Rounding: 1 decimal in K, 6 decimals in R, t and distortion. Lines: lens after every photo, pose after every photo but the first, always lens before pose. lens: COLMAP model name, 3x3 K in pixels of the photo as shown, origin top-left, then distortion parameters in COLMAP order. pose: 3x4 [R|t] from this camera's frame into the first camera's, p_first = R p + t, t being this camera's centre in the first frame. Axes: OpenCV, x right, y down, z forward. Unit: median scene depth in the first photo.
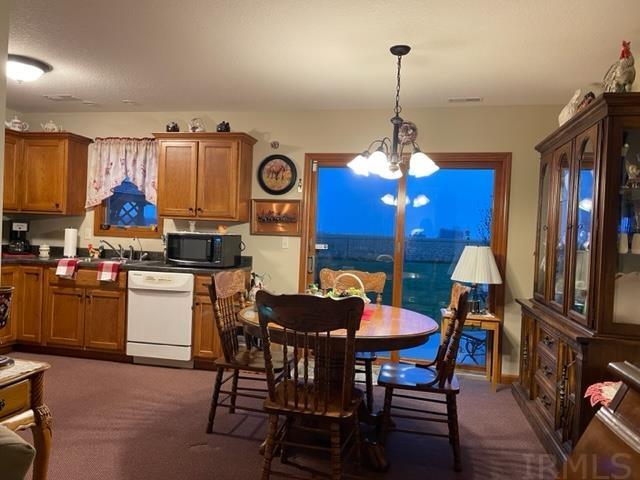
lens RADIAL K [[479.5, 0, 317.1], [0, 479.5, 240.6], [0, 0, 1]] dist [0.095122, -0.122452]
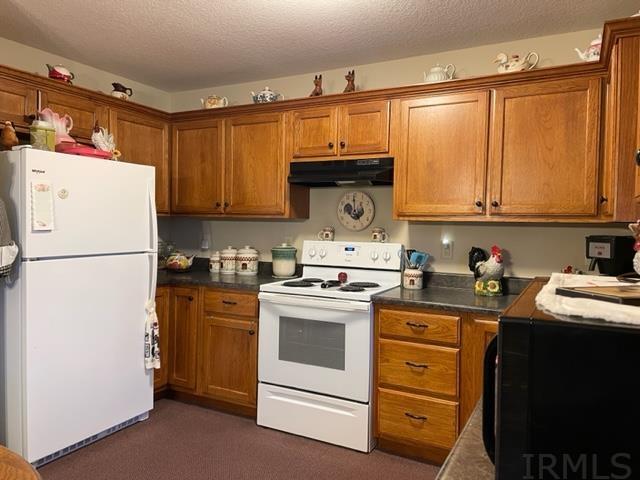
lens RADIAL K [[478.5, 0, 317.4], [0, 478.5, 237.0], [0, 0, 1]] dist [0.104128, -0.123748]
pose [[-0.278203, -0.016067, -0.960388, -0.048759], [-0.040546, 0.999165, -0.004971, -0.028099], [0.959666, 0.037557, -0.278622, 0.877421]]
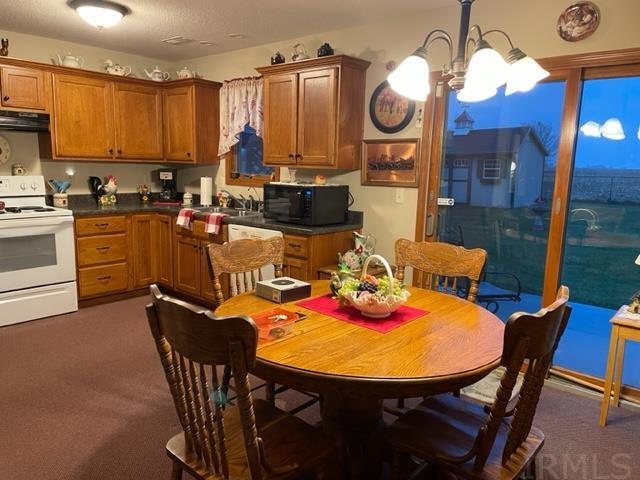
lens RADIAL K [[479.5, 0, 317.1], [0, 479.5, 240.6], [0, 0, 1]] dist [0.095122, -0.122452]
pose [[0.872410, 0.060798, -0.484978, 0.194248], [0.002044, 0.991771, 0.128006, -0.022790], [0.488770, -0.112665, 0.865107, 0.243355]]
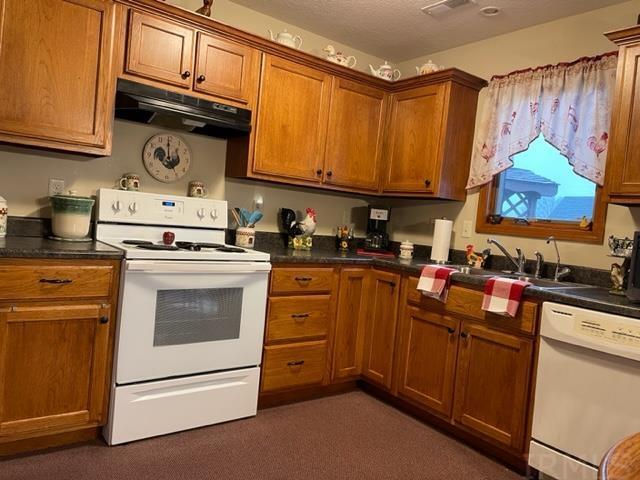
lens RADIAL K [[478.5, 0, 317.4], [0, 478.5, 237.0], [0, 0, 1]] dist [0.104128, -0.123748]
pose [[0.752776, 0.058705, -0.655654, -0.210727], [-0.072211, 0.997369, 0.006395, 0.007360], [0.654305, 0.042531, 0.755034, 0.408272]]
